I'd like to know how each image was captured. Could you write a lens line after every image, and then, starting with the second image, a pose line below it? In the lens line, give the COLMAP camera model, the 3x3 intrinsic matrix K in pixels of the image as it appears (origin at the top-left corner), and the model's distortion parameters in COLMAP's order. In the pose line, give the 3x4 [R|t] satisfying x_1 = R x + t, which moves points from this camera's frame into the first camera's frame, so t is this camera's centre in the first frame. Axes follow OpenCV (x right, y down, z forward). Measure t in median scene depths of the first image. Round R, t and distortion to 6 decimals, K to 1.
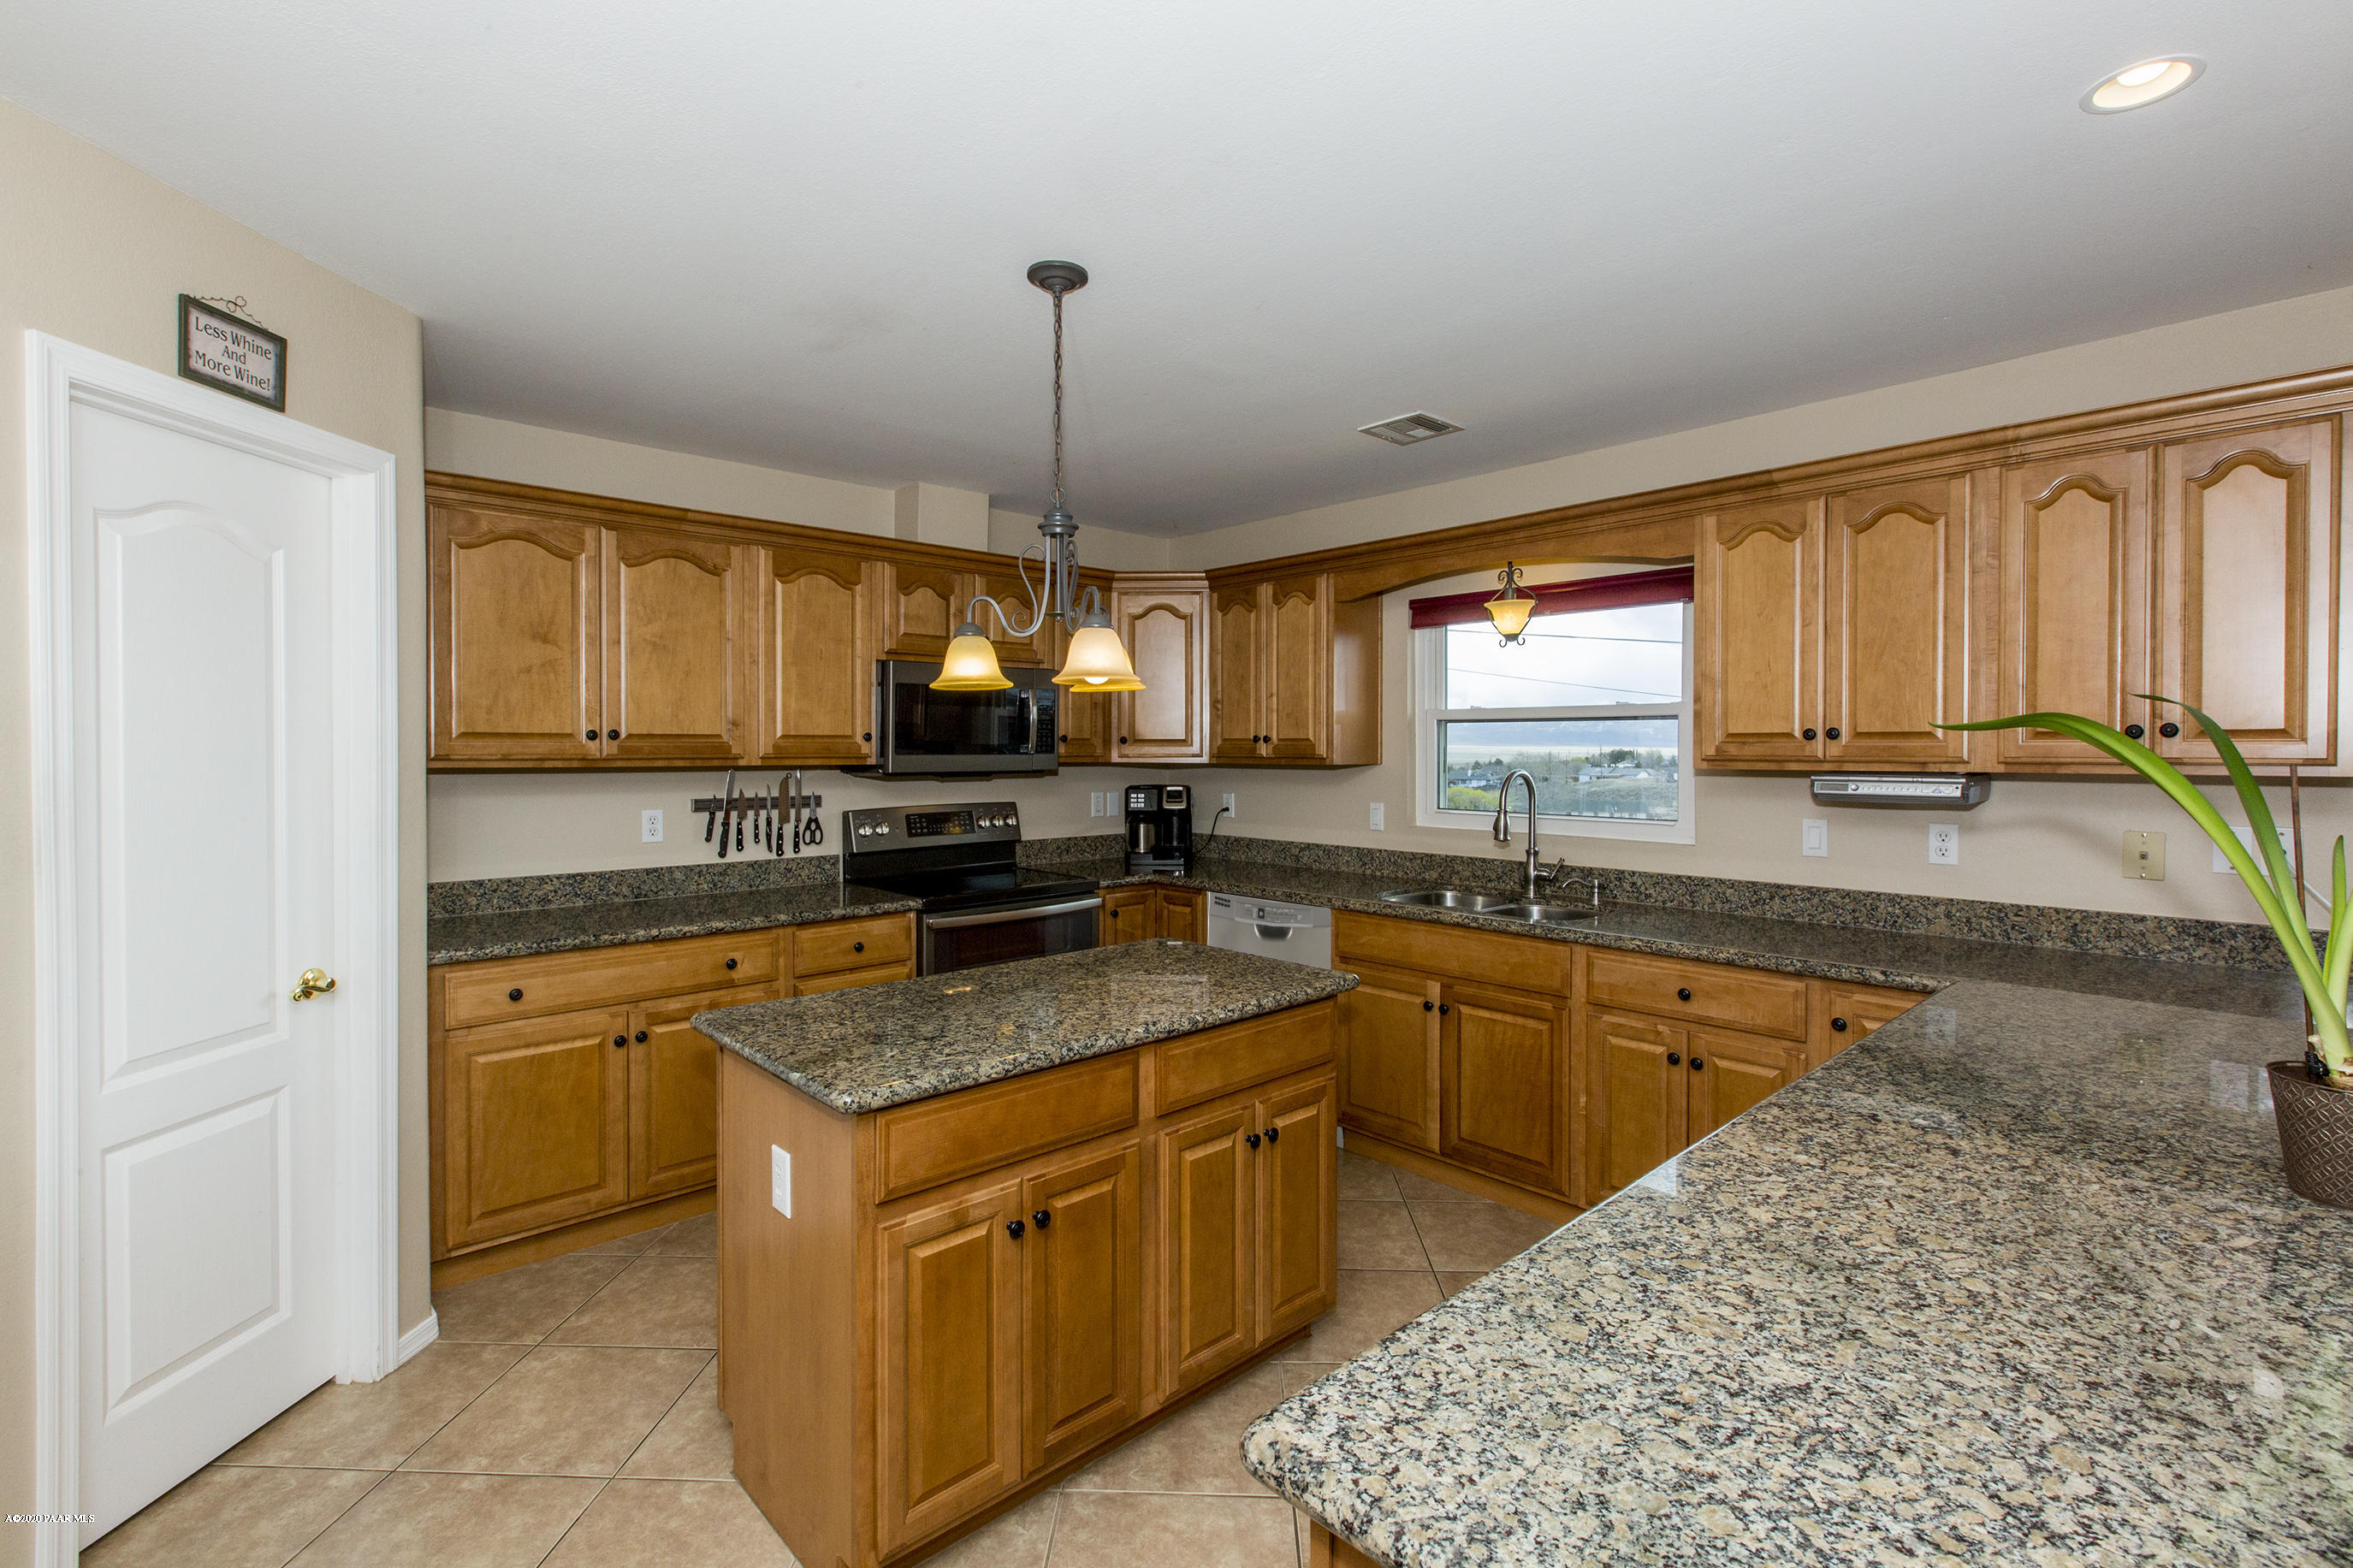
lens RADIAL K [[1070.2, 0, 1179.4], [0, 1070.2, 748.2], [0, 0, 1]] dist [0.000816, 0.000446]
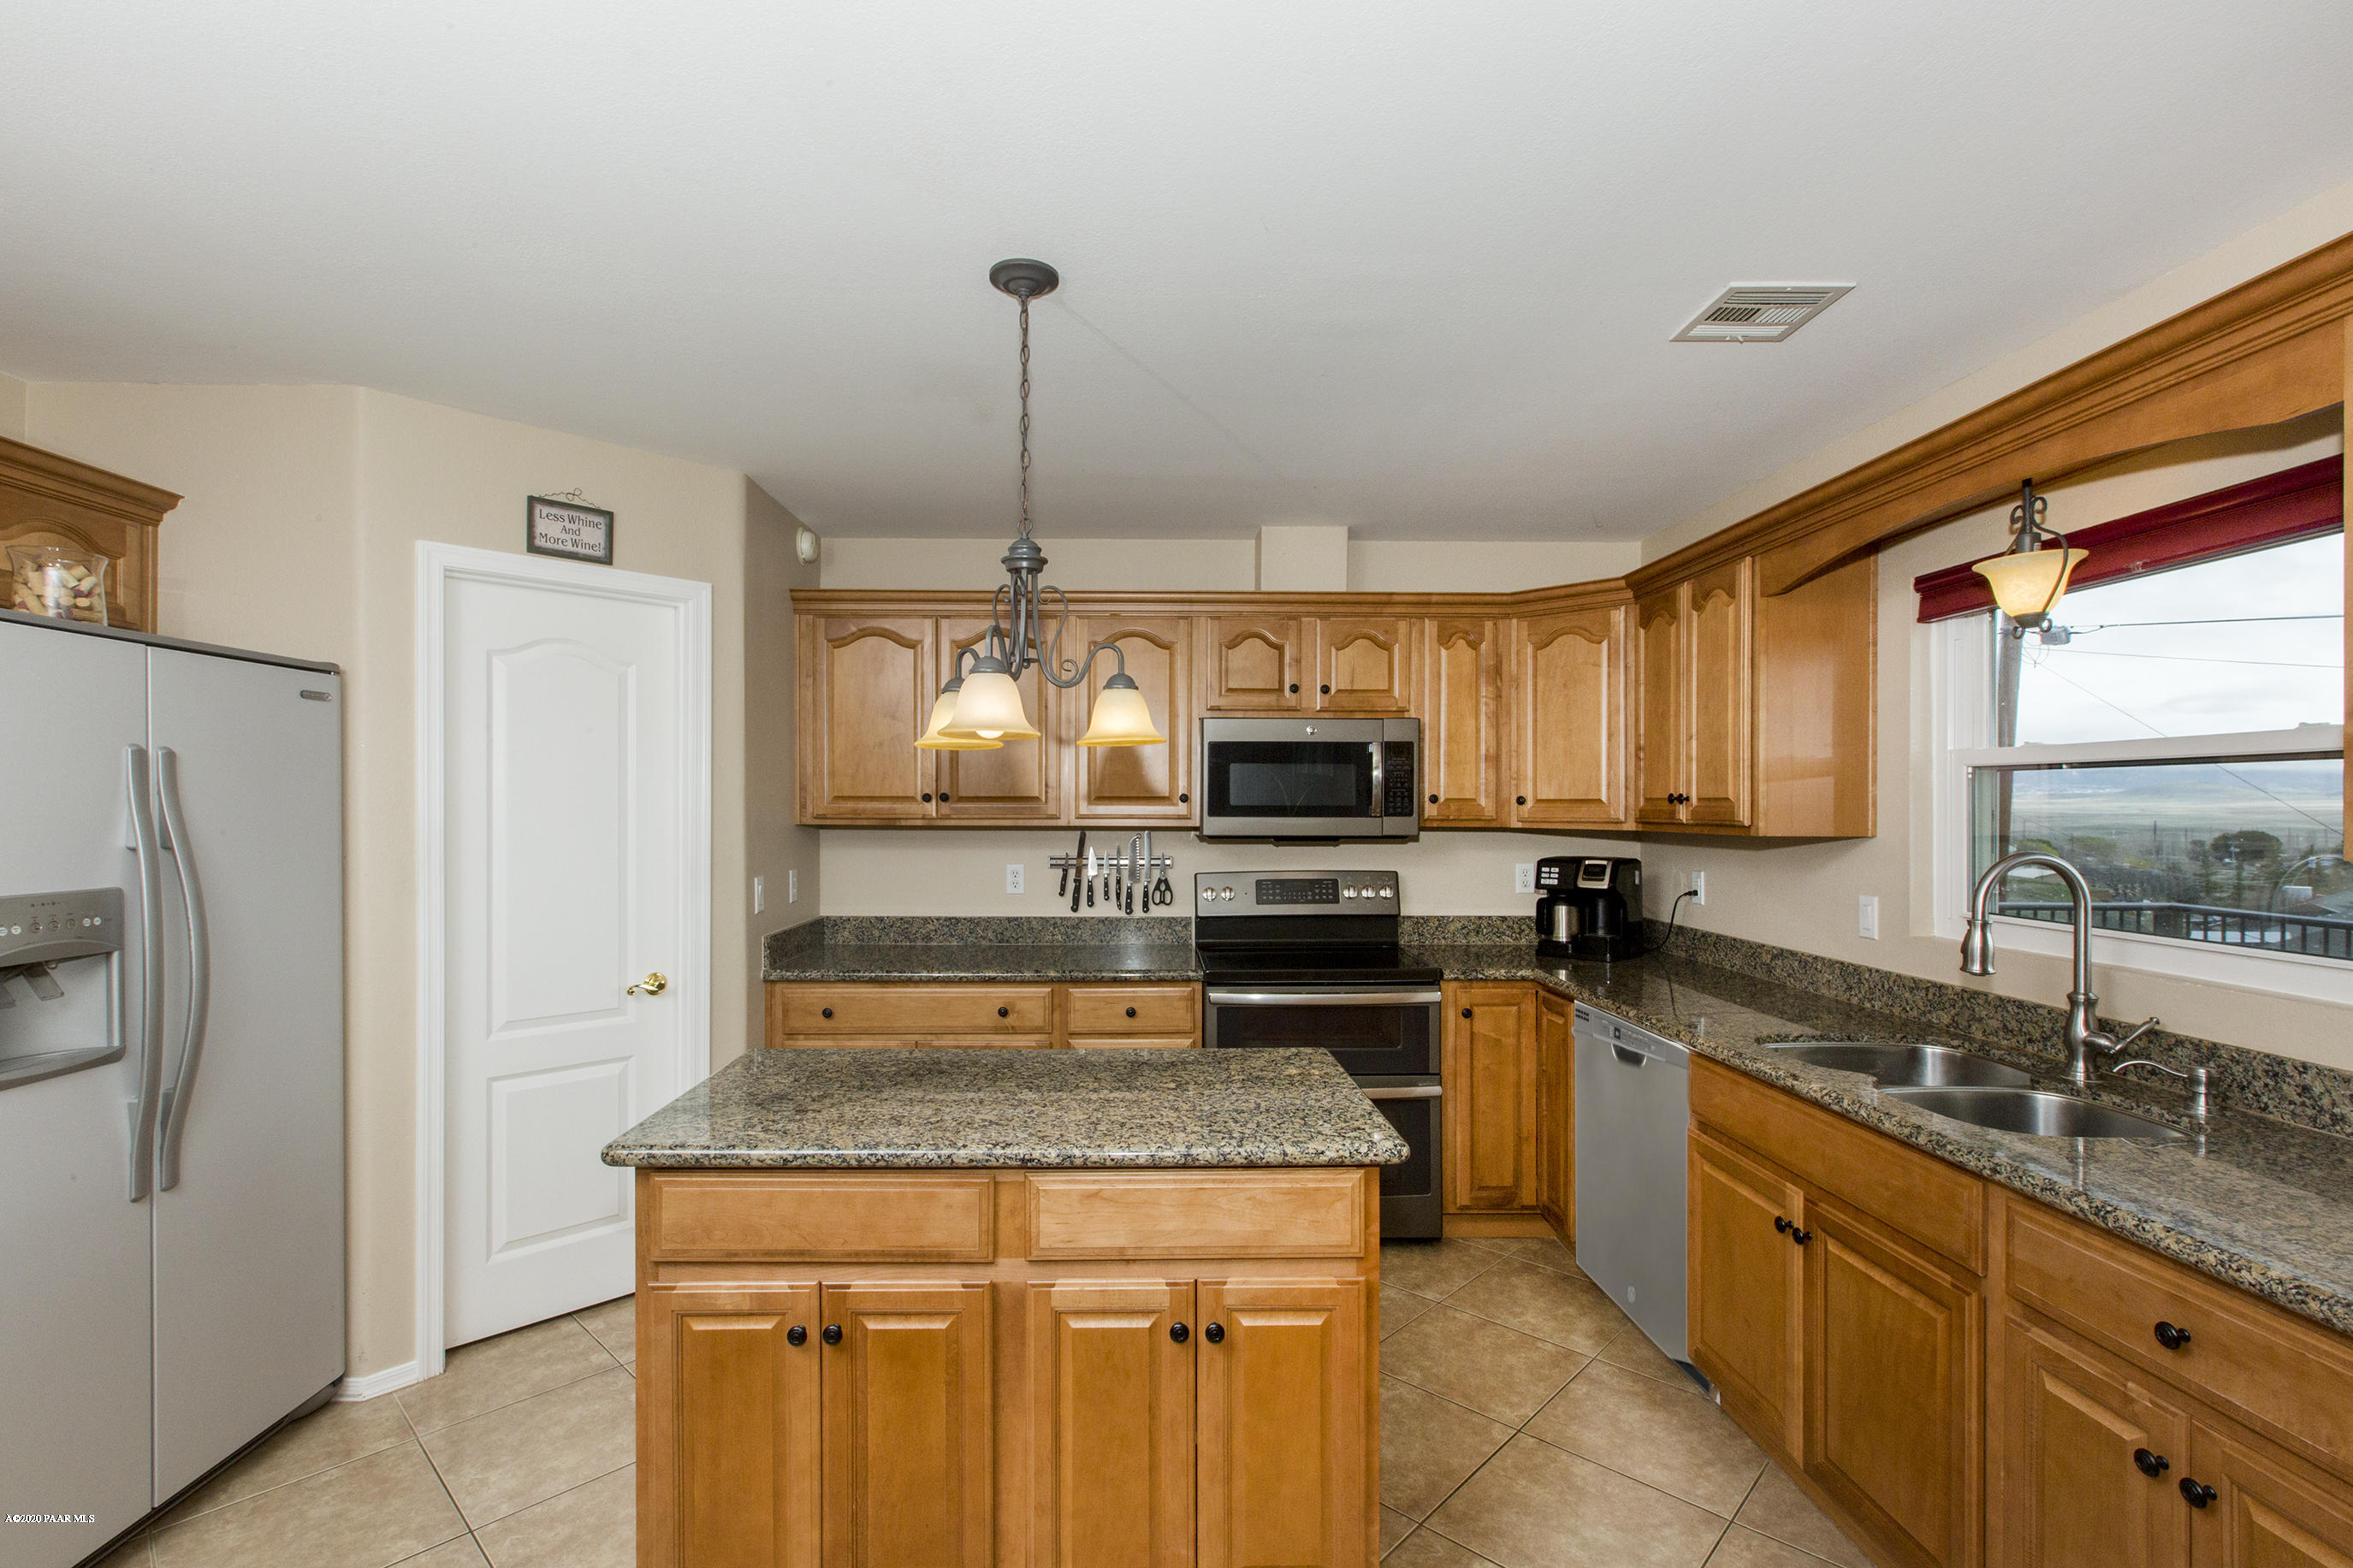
lens RADIAL K [[1072.2, 0, 1146.7], [0, 1072.2, 797.5], [0, 0, 1]] dist [-0.001073, 0.000700]
pose [[0.739507, -0.004196, -0.673135, 0.352772], [-0.001744, 0.999965, -0.008149, -0.003142], [0.673146, 0.007200, 0.739474, 0.263932]]
